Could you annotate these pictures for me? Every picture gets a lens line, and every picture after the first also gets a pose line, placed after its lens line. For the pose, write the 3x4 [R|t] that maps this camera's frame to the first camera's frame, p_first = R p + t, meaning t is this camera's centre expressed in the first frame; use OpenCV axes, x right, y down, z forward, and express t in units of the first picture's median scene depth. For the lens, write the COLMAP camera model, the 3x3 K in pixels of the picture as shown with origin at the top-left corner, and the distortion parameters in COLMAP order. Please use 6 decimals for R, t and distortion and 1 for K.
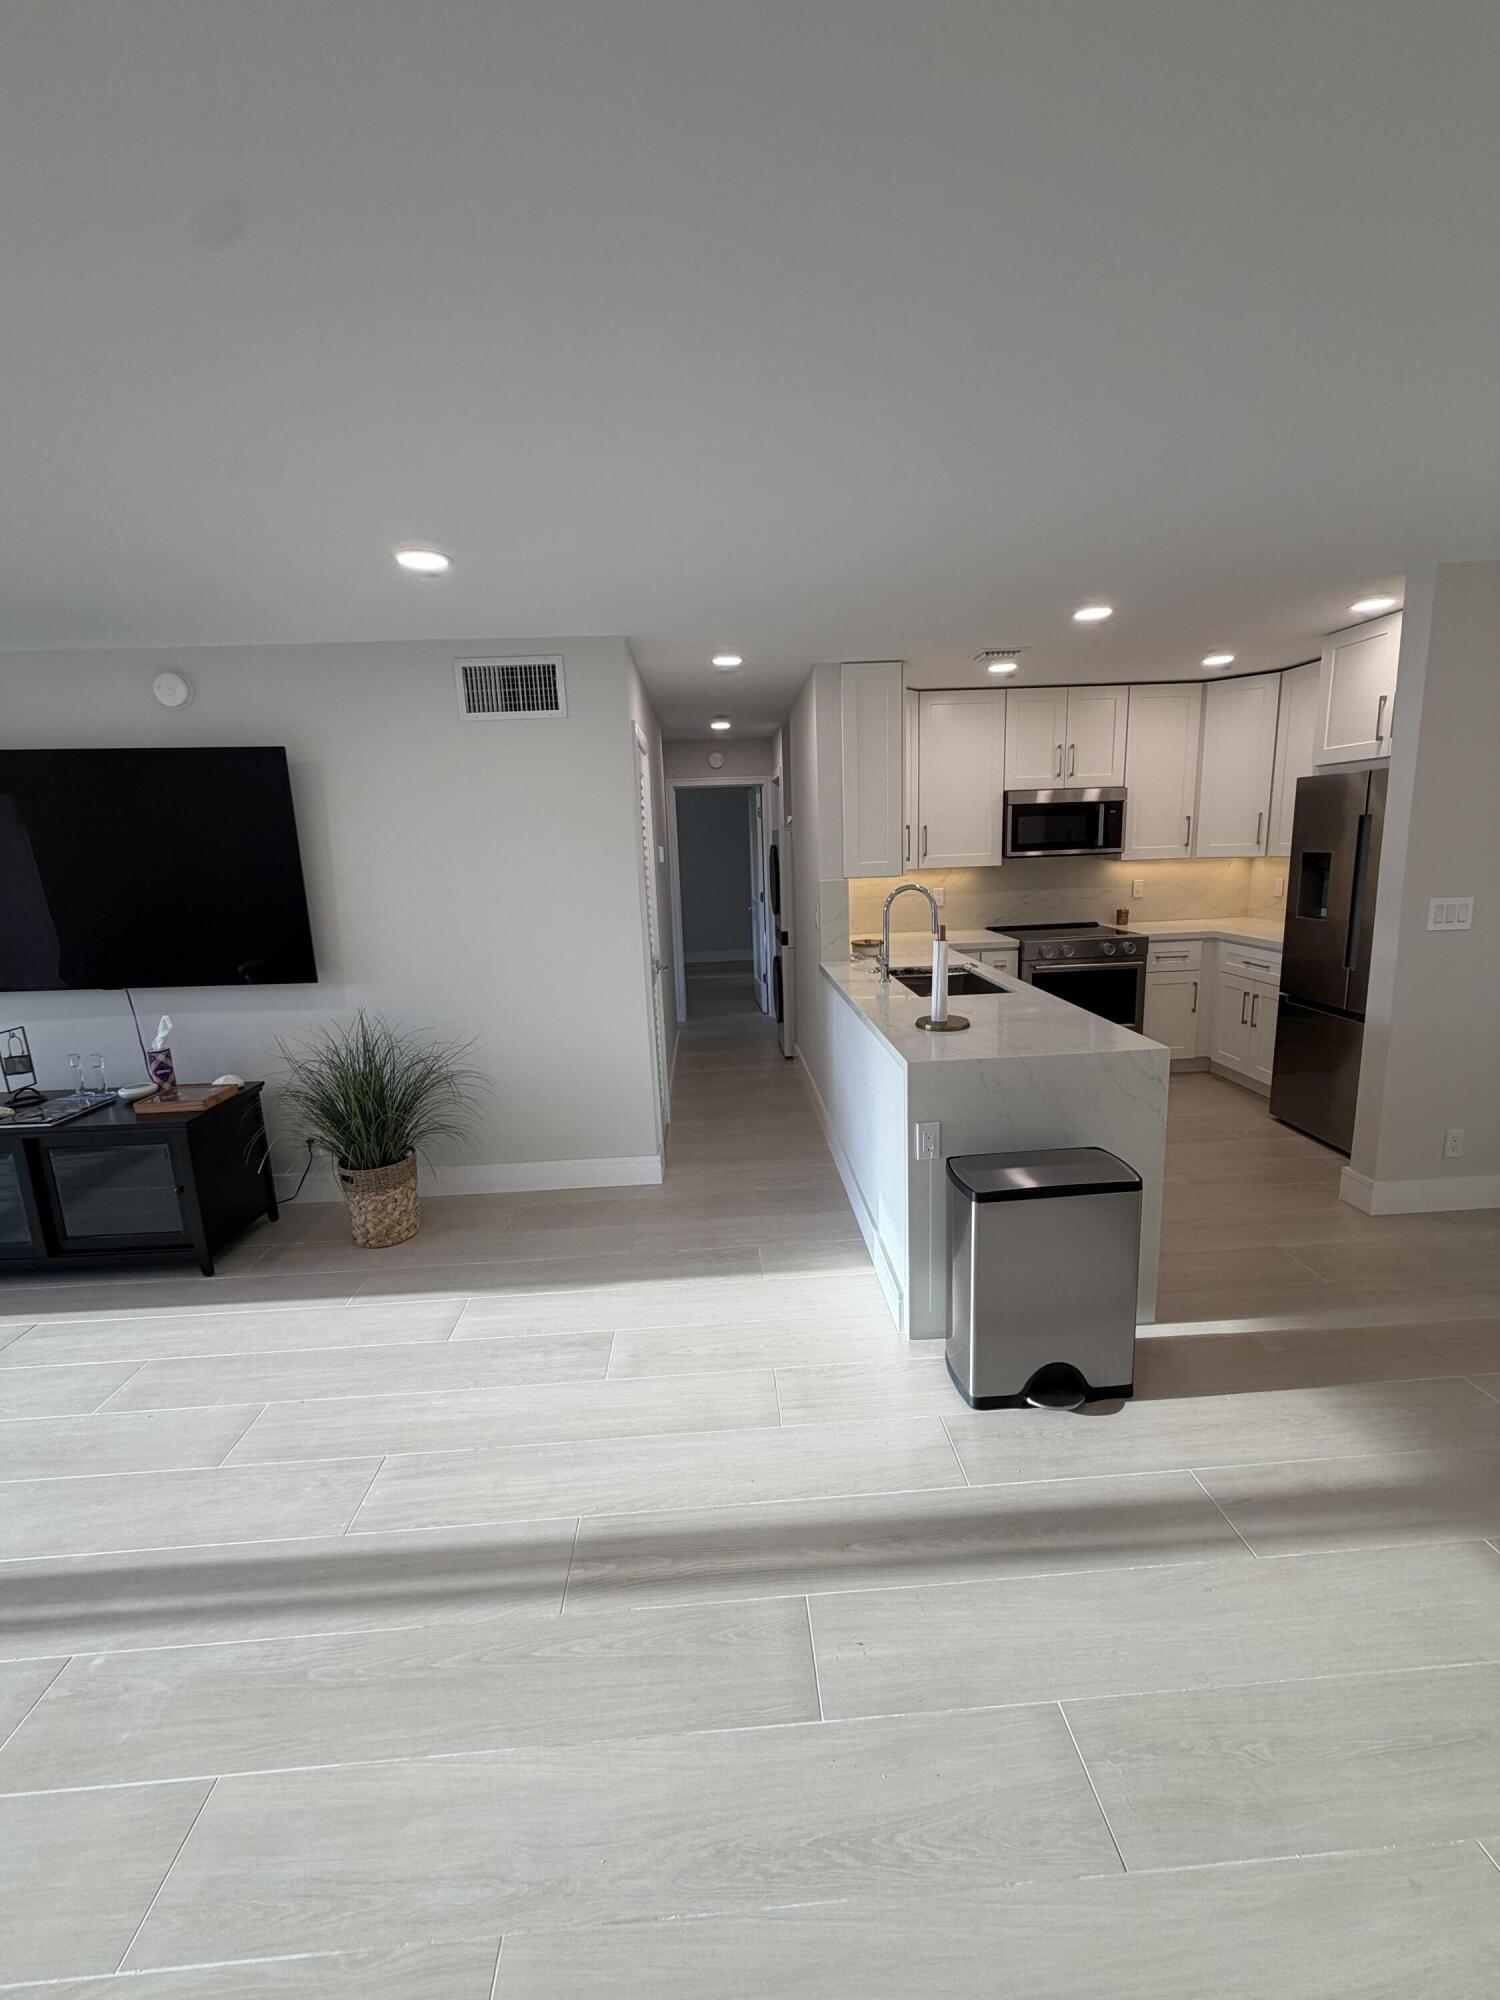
lens RADIAL K [[797.4, 0, 750.0], [0, 797.4, 1000.0], [0, 0, 1]] dist [0.000871, 0.000130]
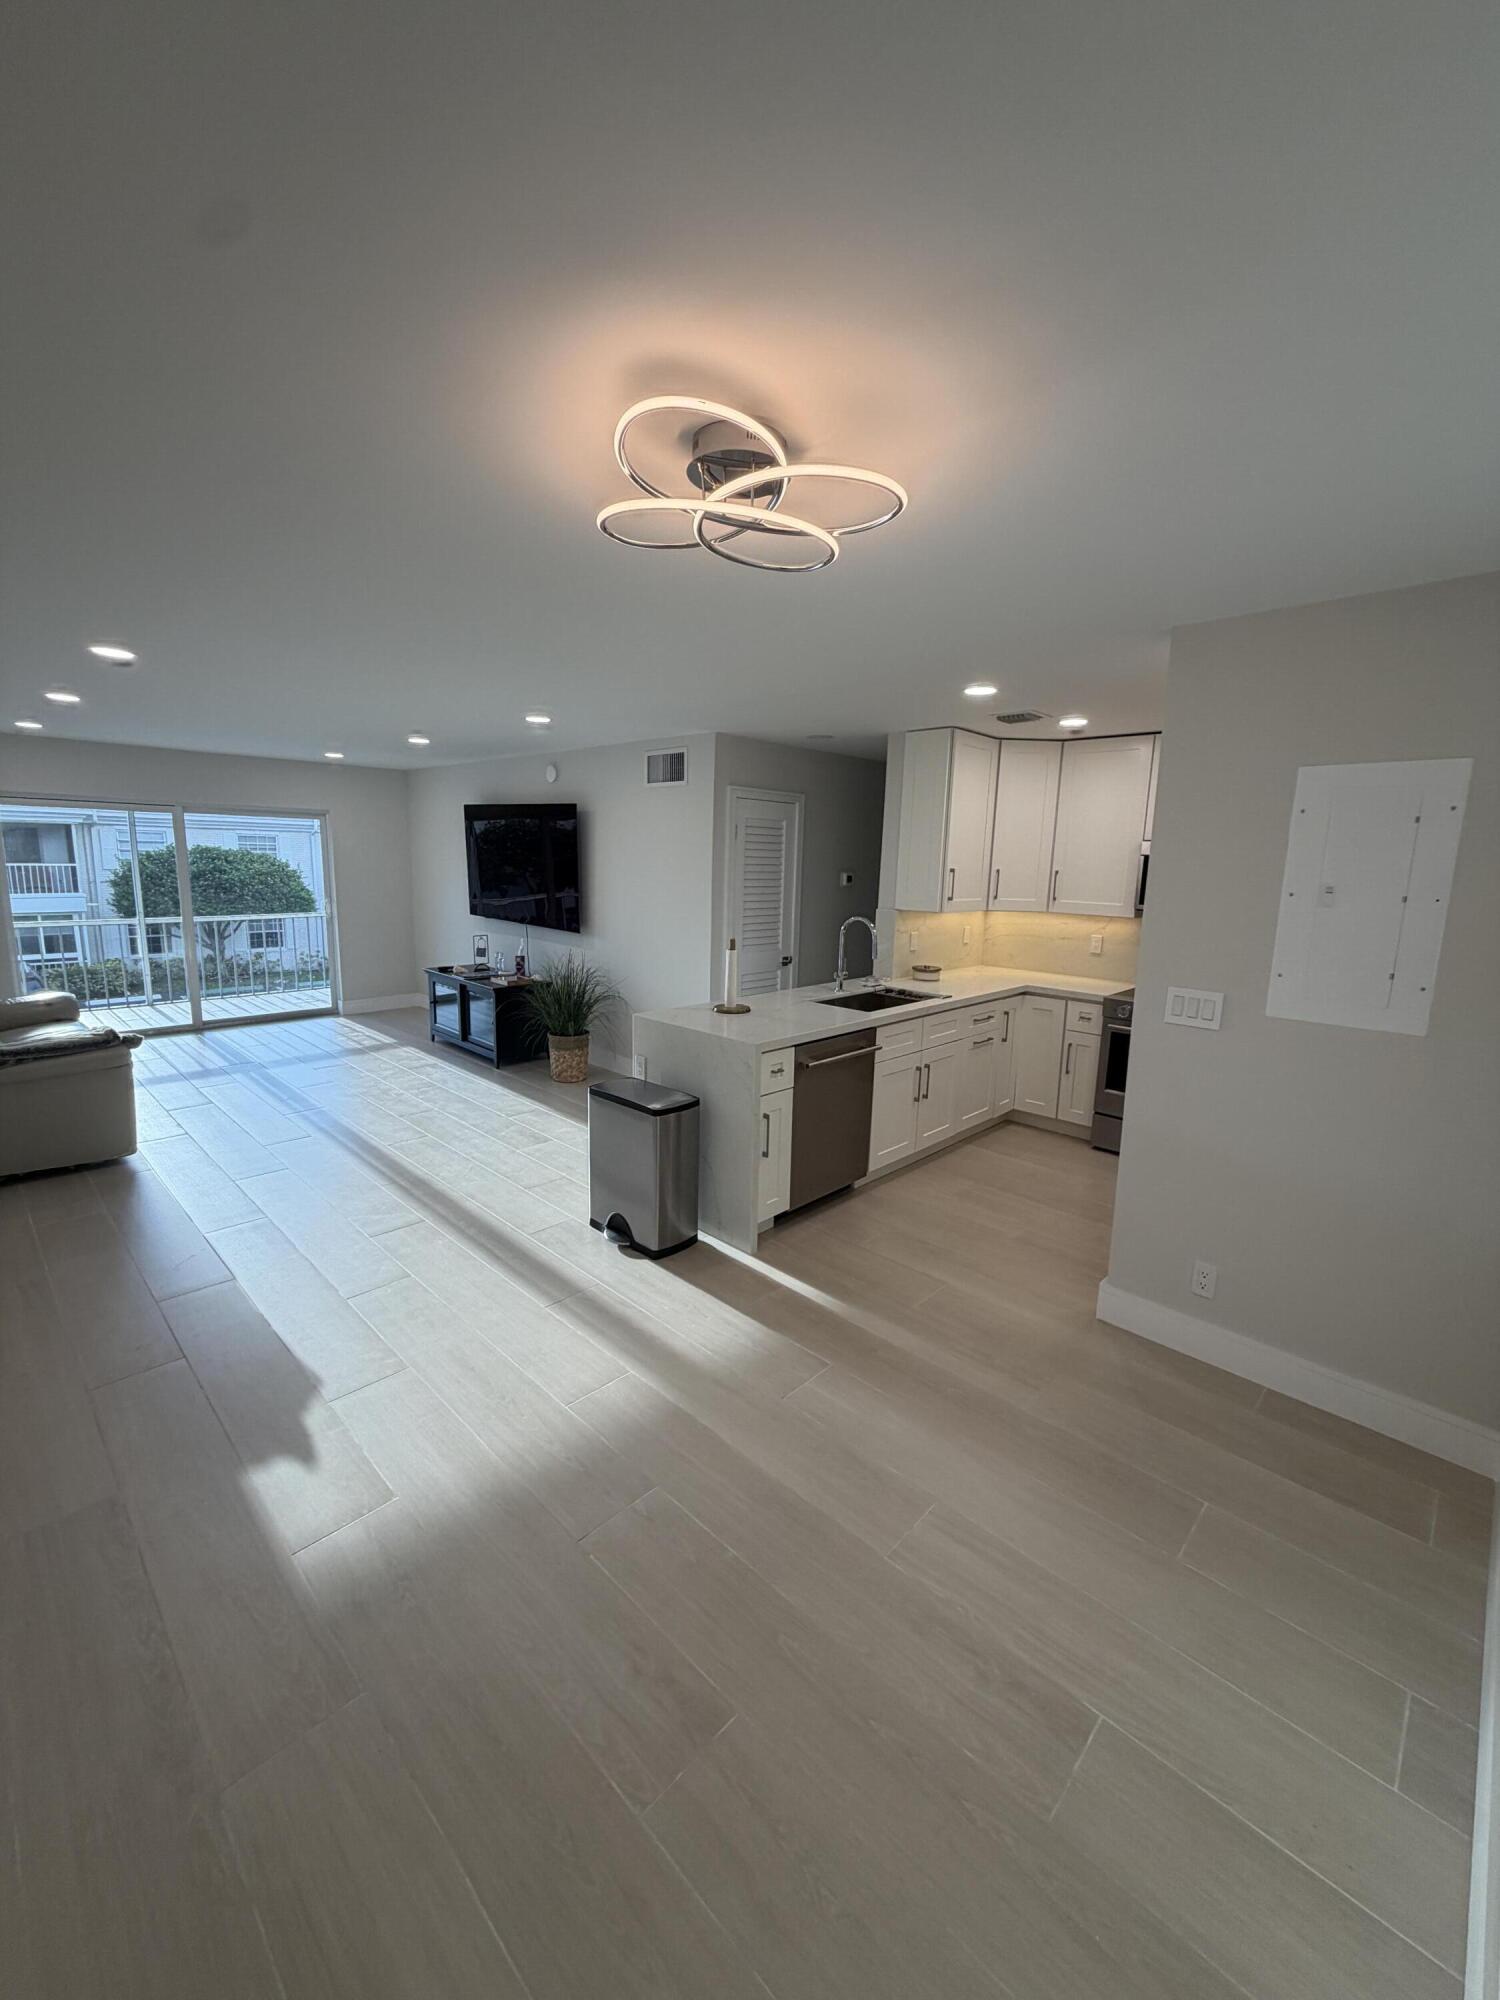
lens RADIAL K [[797.4, 0, 750.0], [0, 797.4, 1000.0], [0, 0, 1]] dist [0.000871, 0.000130]
pose [[0.680560, 0.183796, -0.709265, 1.111240], [-0.194190, 0.978654, 0.067273, -0.076875], [0.706490, 0.091949, 0.701725, 0.032253]]
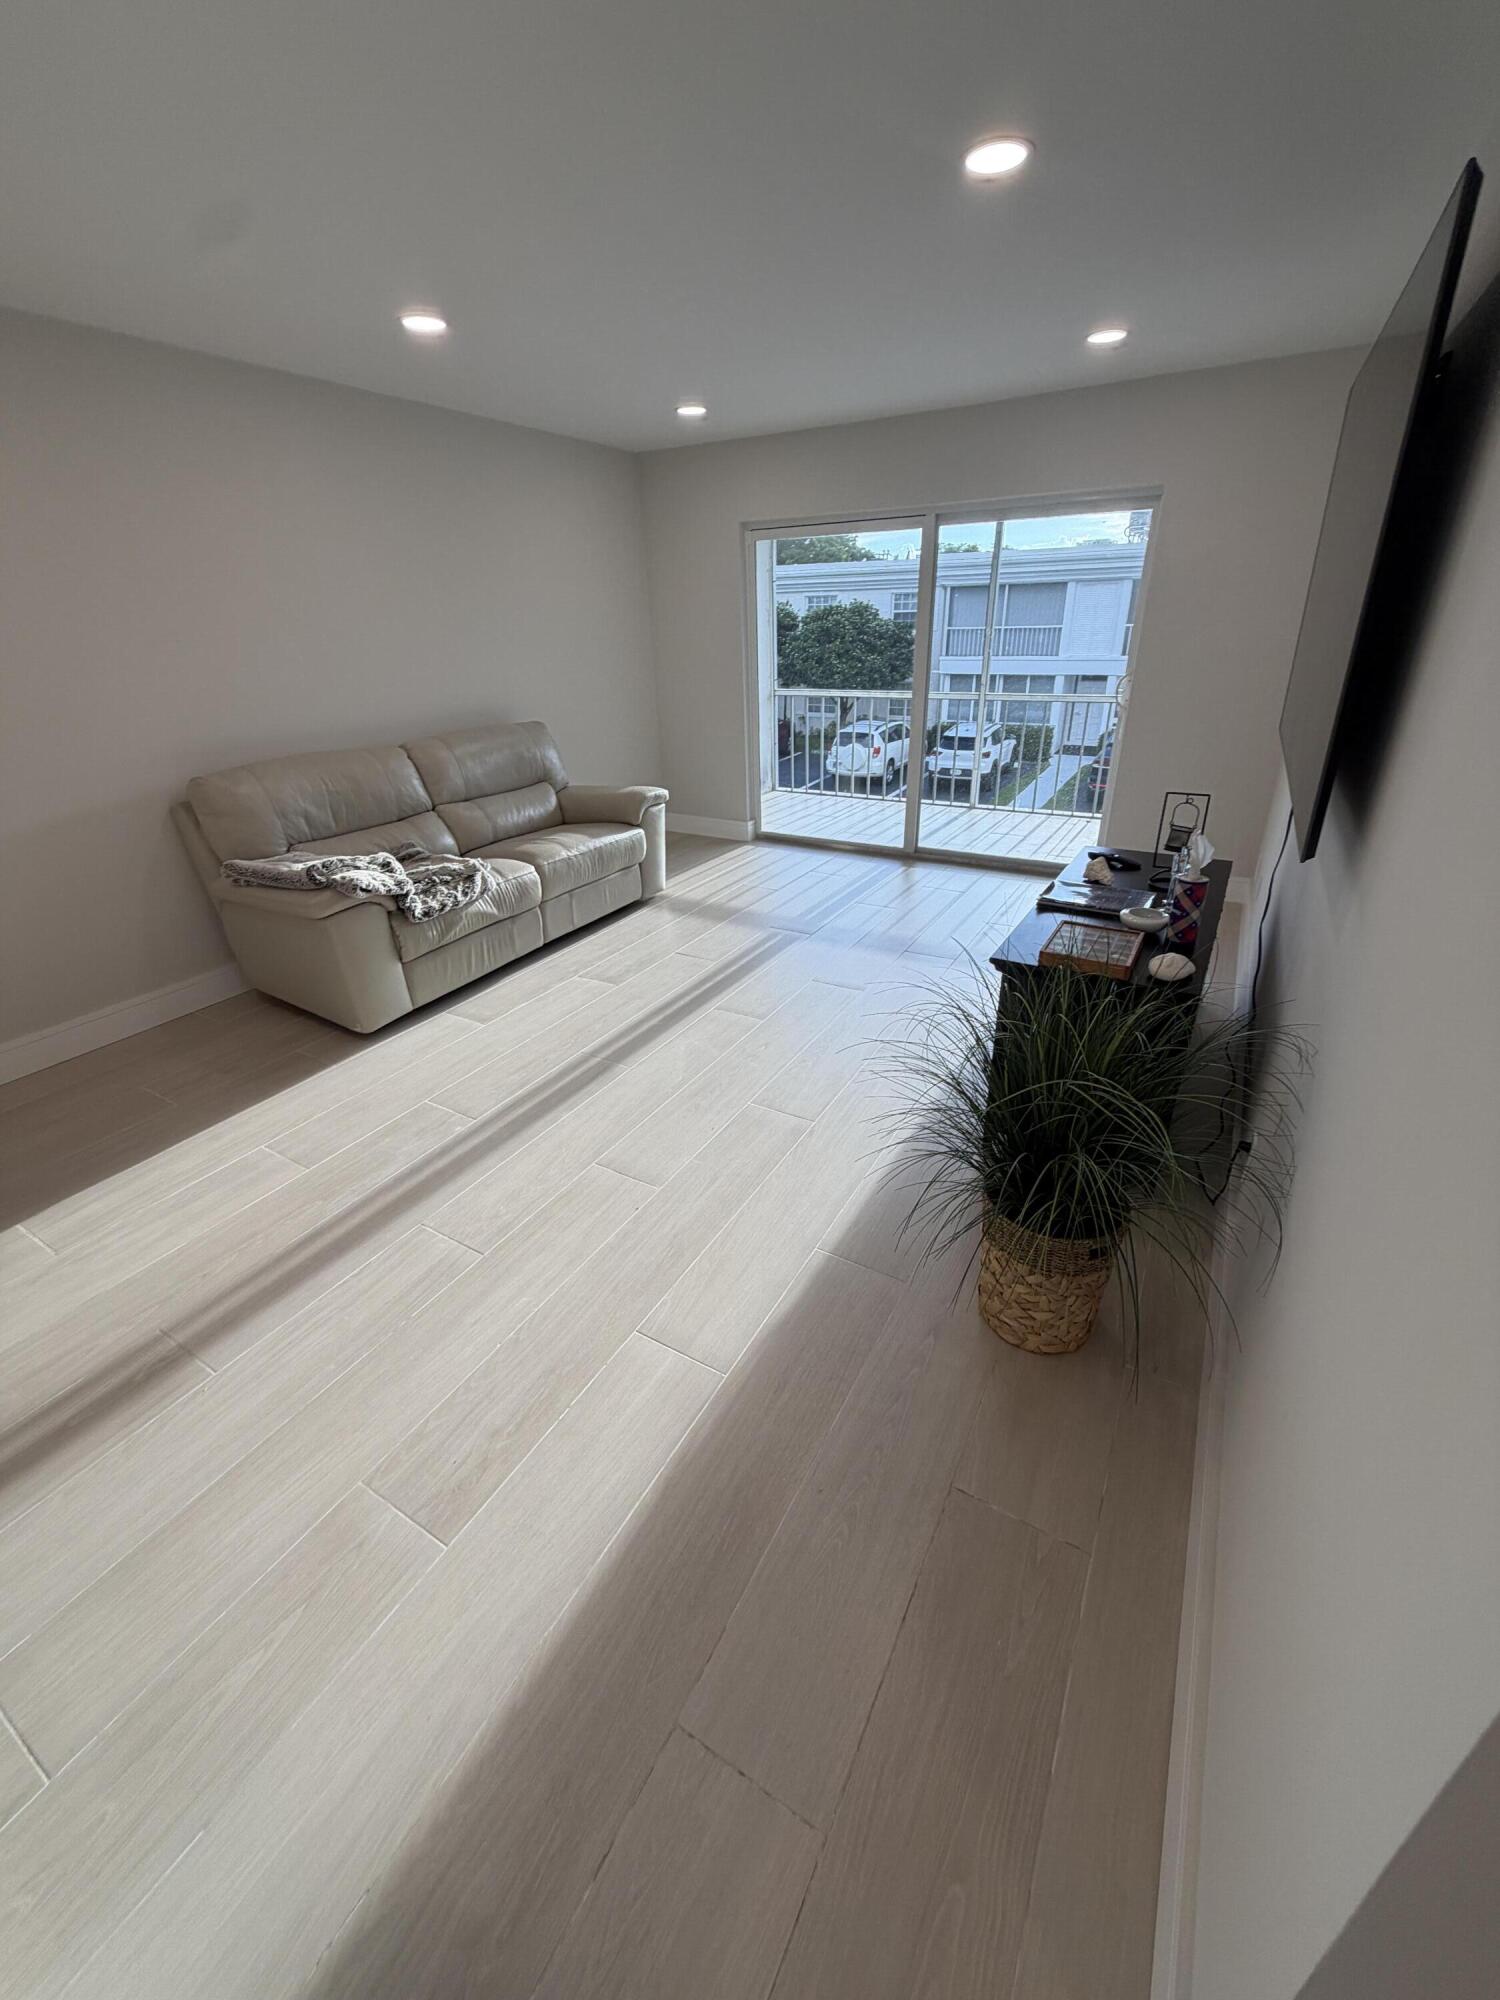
lens RADIAL K [[797.4, 0, 750.0], [0, 797.4, 1000.0], [0, 0, 1]] dist [0.000871, 0.000130]
pose [[-0.551079, 0.411137, -0.726139, -0.036694], [-0.118345, 0.822894, 0.555734, -0.185177], [0.826018, 0.392188, -0.404823, 1.058503]]
